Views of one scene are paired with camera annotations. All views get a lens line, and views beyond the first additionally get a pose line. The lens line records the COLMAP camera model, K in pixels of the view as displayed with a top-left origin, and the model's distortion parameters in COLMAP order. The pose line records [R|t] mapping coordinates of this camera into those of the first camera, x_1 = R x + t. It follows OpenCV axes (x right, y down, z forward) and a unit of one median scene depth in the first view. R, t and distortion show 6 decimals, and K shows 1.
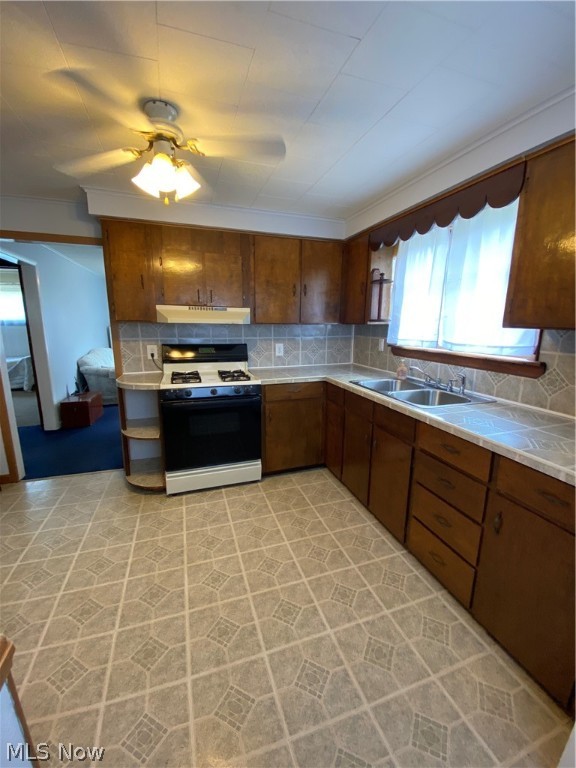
lens RADIAL K [[313.9, 0, 288.0], [0, 313.9, 384.0], [0, 0, 1]] dist [0.000620, -0.000111]
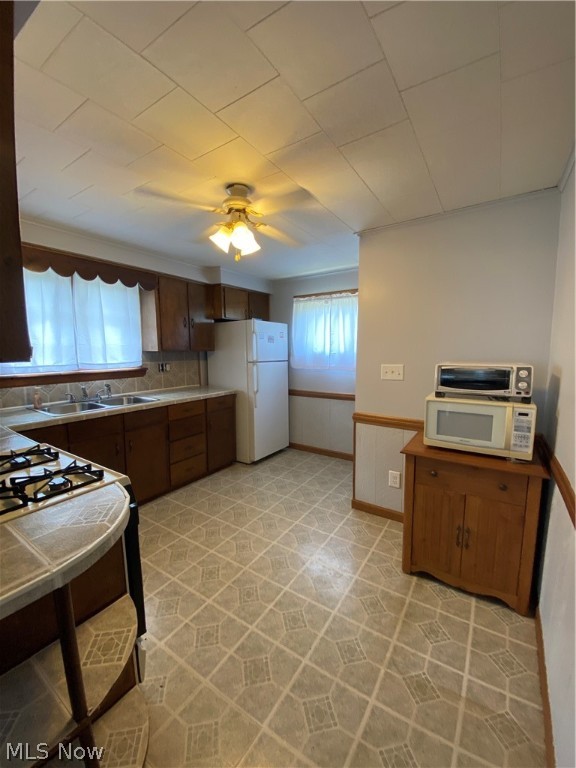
lens RADIAL K [[313.9, 0, 288.0], [0, 313.9, 384.0], [0, 0, 1]] dist [0.000620, -0.000111]
pose [[-0.615009, -0.102126, 0.781879, -1.193482], [0.145368, 0.959897, 0.239721, -0.285178], [-0.775005, 0.261091, -0.575499, 1.322086]]
